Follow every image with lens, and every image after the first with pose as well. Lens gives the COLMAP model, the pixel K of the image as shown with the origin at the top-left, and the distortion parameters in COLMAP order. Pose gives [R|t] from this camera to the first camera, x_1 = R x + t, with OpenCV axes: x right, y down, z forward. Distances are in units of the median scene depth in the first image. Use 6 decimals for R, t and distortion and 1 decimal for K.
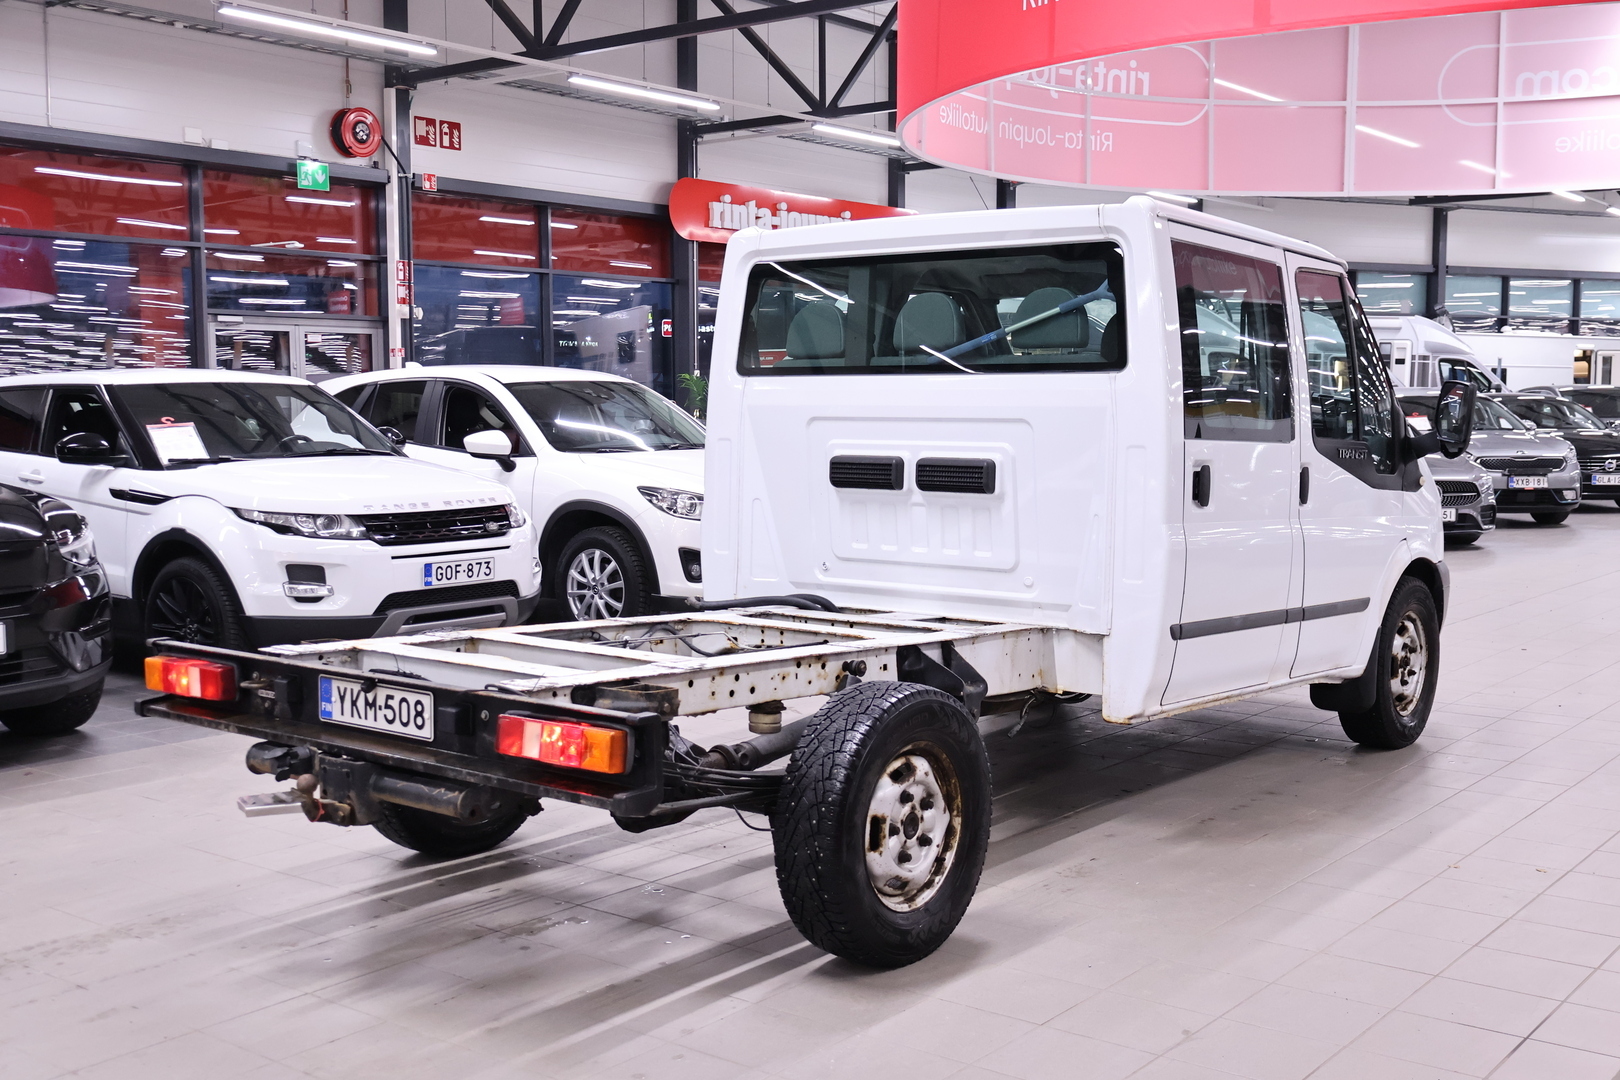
lens RADIAL K [[1742.3, 0, 810.0], [0, 1742.3, 540.0], [0, 0, 1]] dist [0.021361, 0.018827]
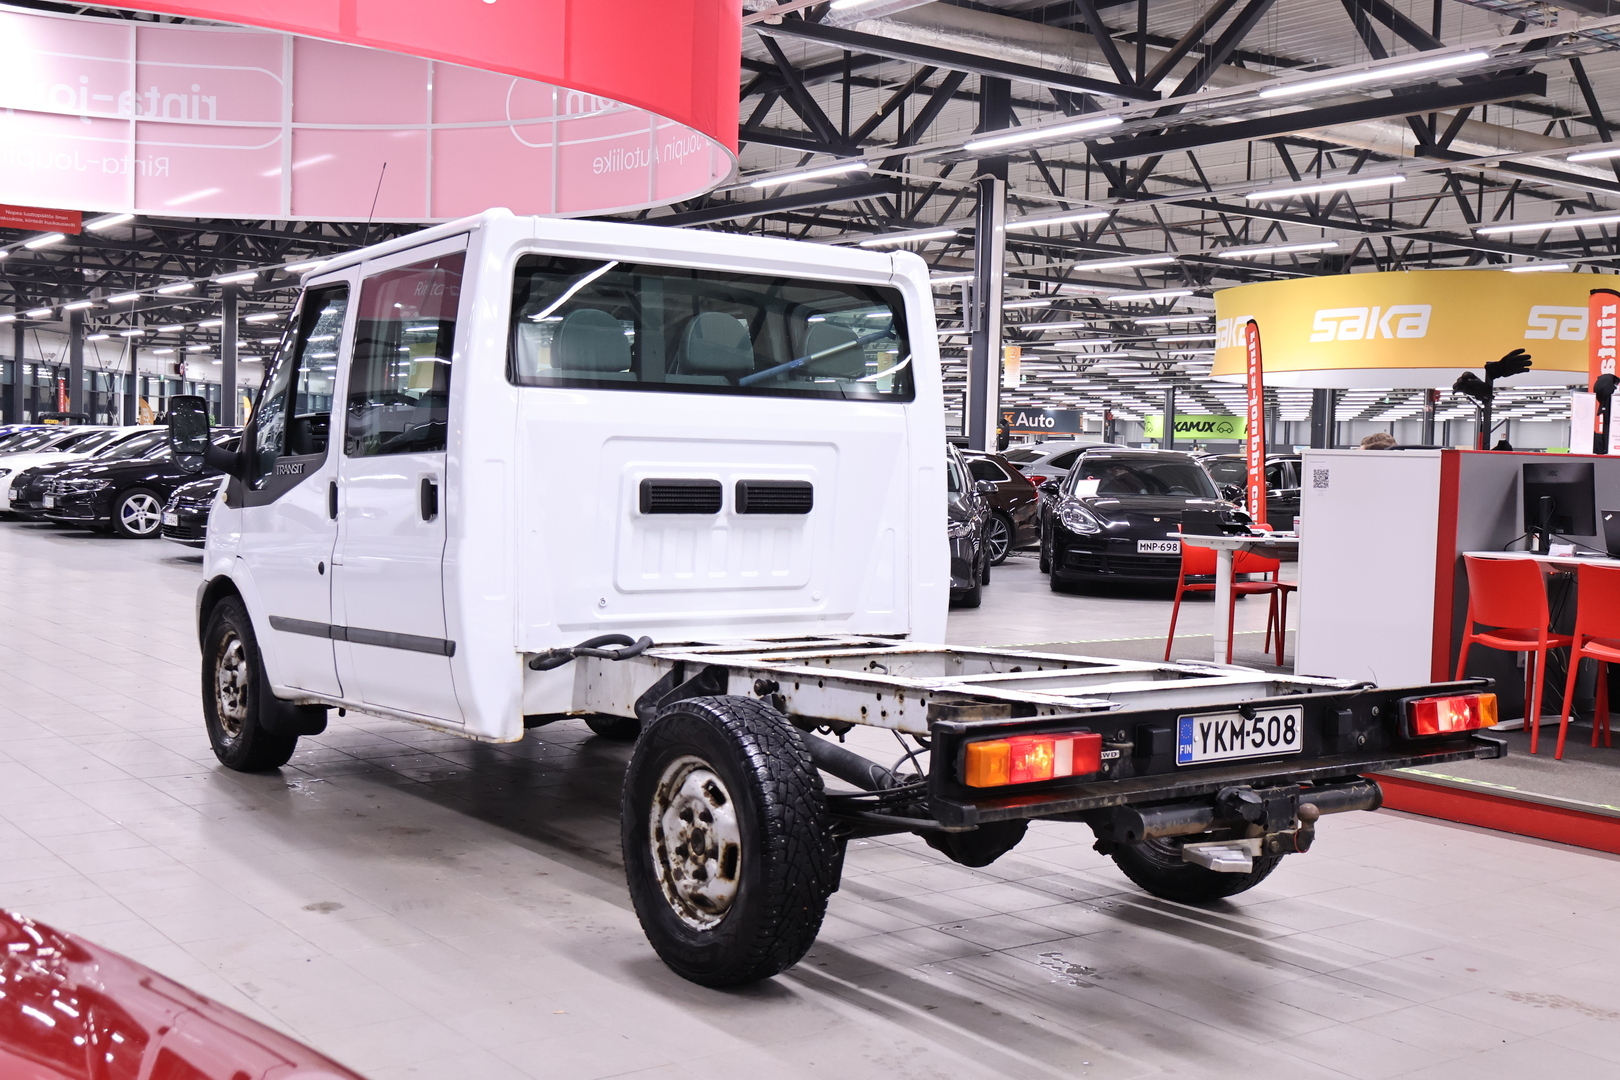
lens RADIAL K [[1863.2, 0, 810.0], [0, 1863.2, 540.0], [0, 0, 1]] dist [0.038687, 0.019834]
pose [[0.262061, -0.038581, 0.964280, -1.109108], [0.055353, 0.998157, 0.024893, -0.043889], [-0.963462, 0.046852, 0.263714, 0.803552]]
